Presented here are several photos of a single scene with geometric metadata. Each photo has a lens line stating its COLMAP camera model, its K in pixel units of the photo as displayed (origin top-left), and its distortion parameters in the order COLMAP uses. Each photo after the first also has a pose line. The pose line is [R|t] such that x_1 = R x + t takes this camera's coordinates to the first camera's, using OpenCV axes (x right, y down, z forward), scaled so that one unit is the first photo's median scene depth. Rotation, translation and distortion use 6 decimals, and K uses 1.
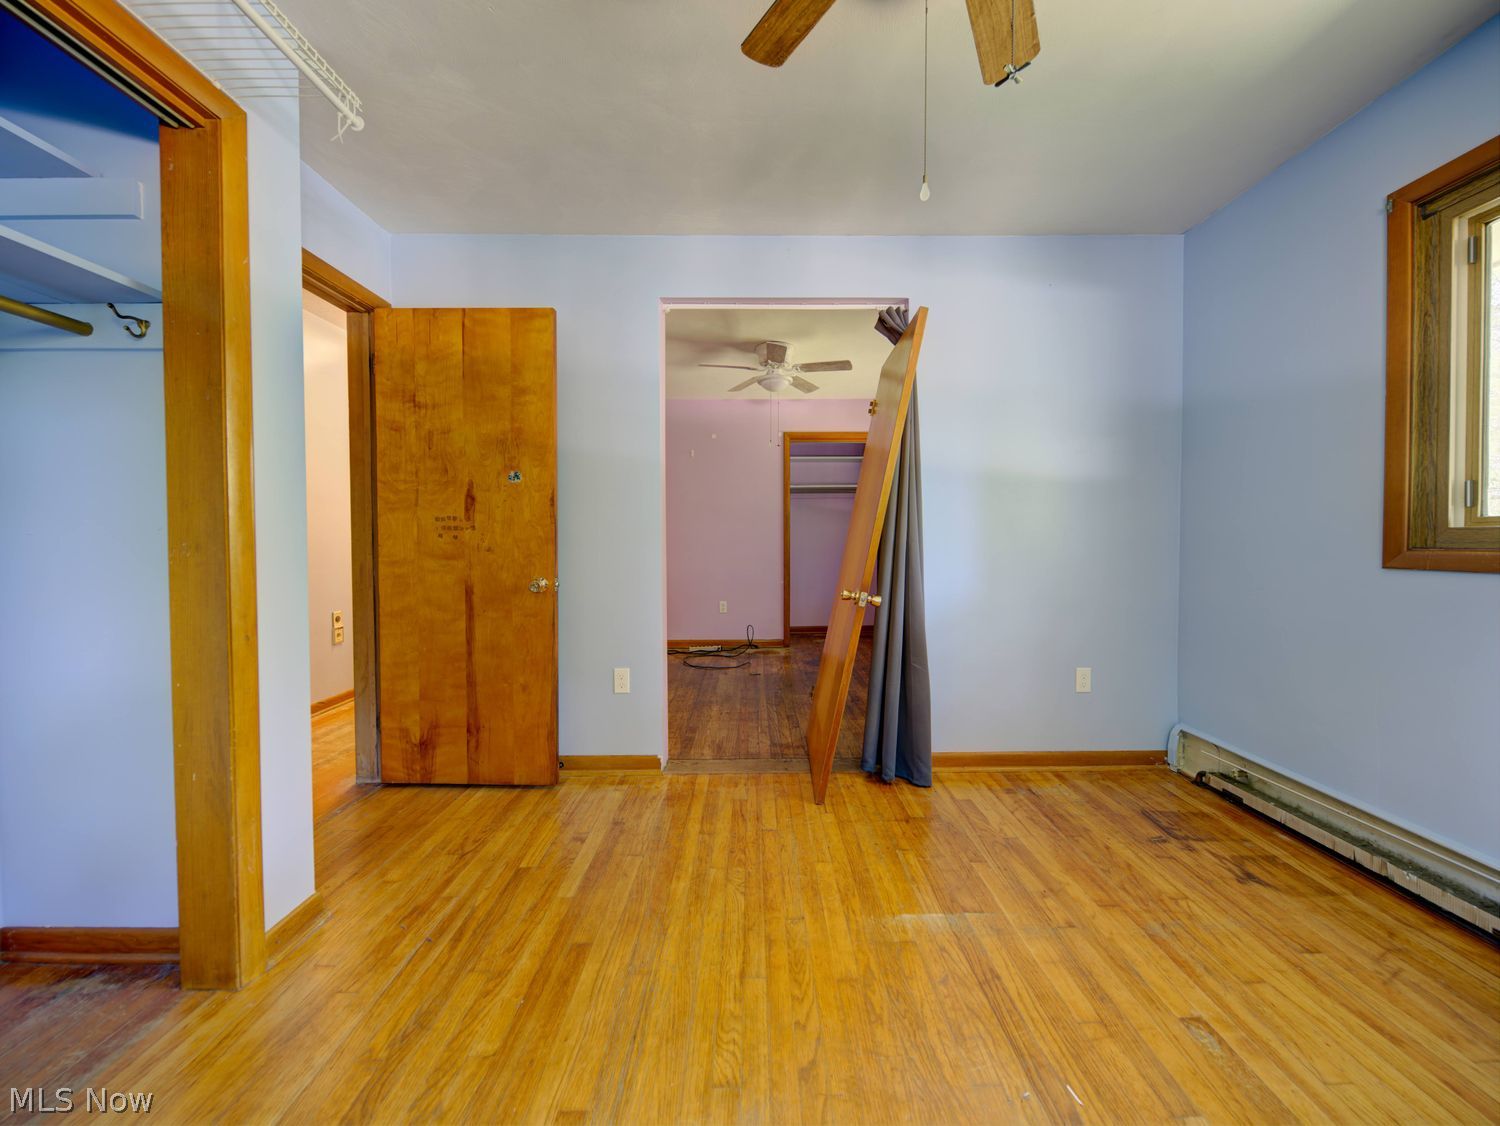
lens RADIAL K [[539.6, 0, 754.6], [0, 539.6, 548.8], [0, 0, 1]] dist [-0.002553, -0.001034]
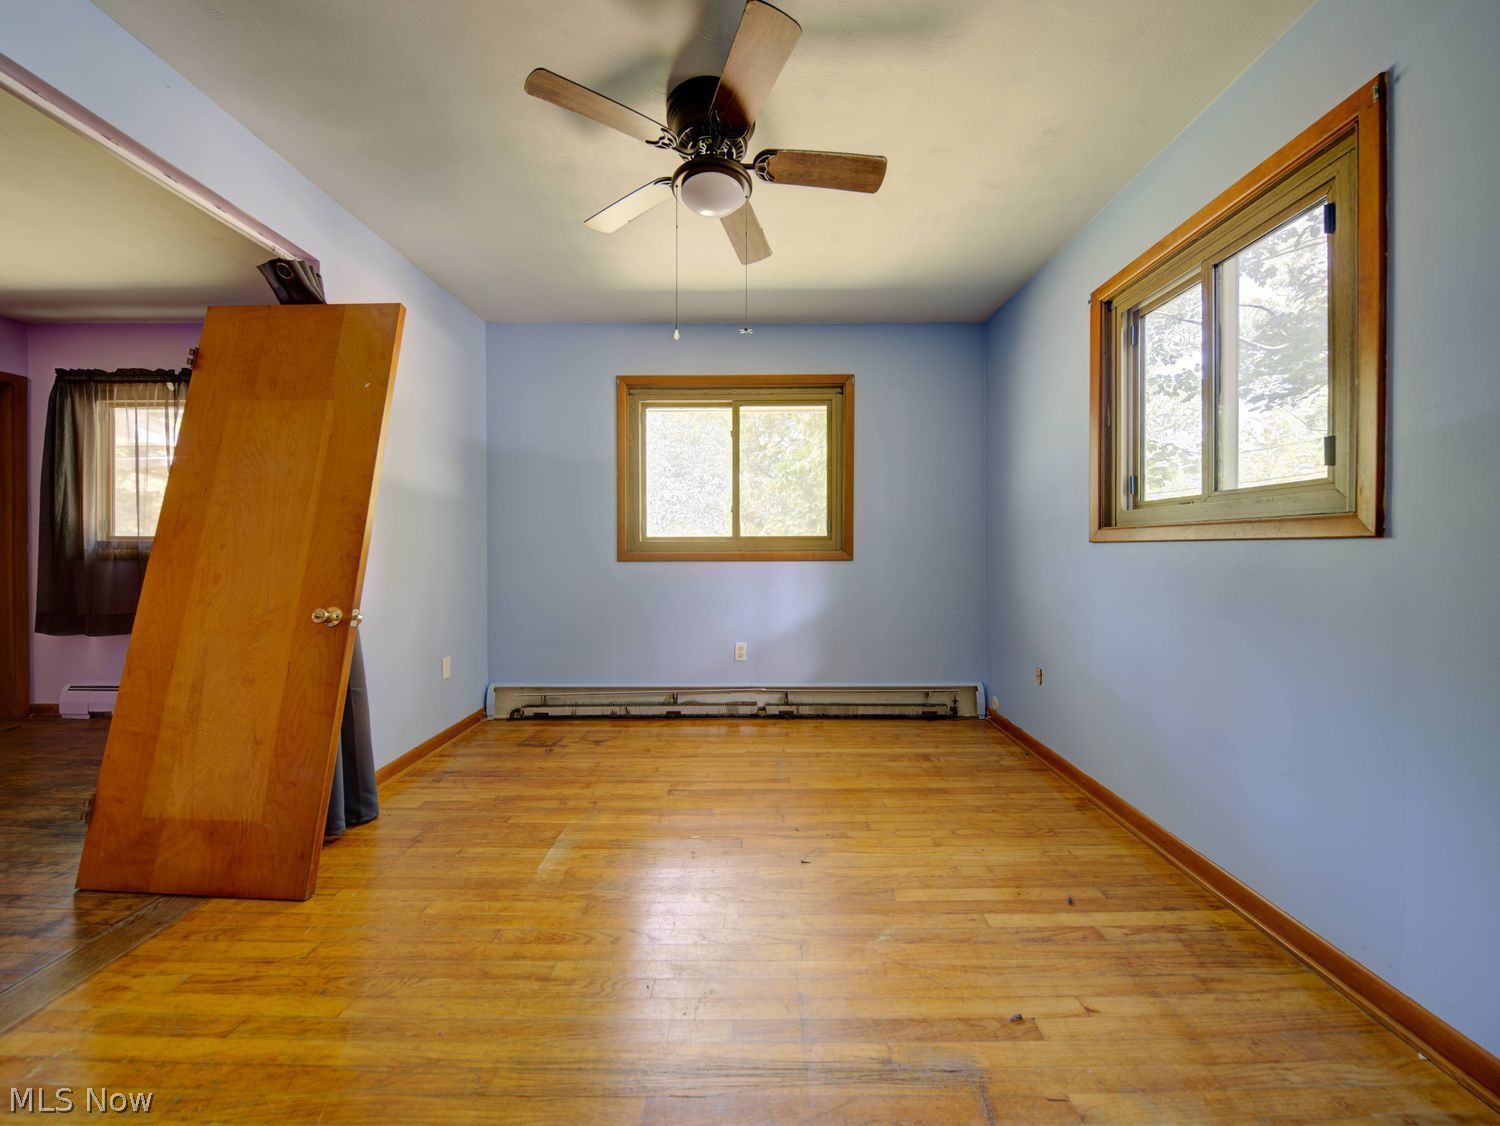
lens RADIAL K [[539.6, 0, 760.1], [0, 539.6, 552.6], [0, 0, 1]] dist [-0.002553, -0.001034]
pose [[-0.001545, -0.010033, 0.999948, -0.726088], [0.018461, 0.999779, 0.010060, -0.007498], [-0.999828, 0.018476, -0.001360, 0.413477]]
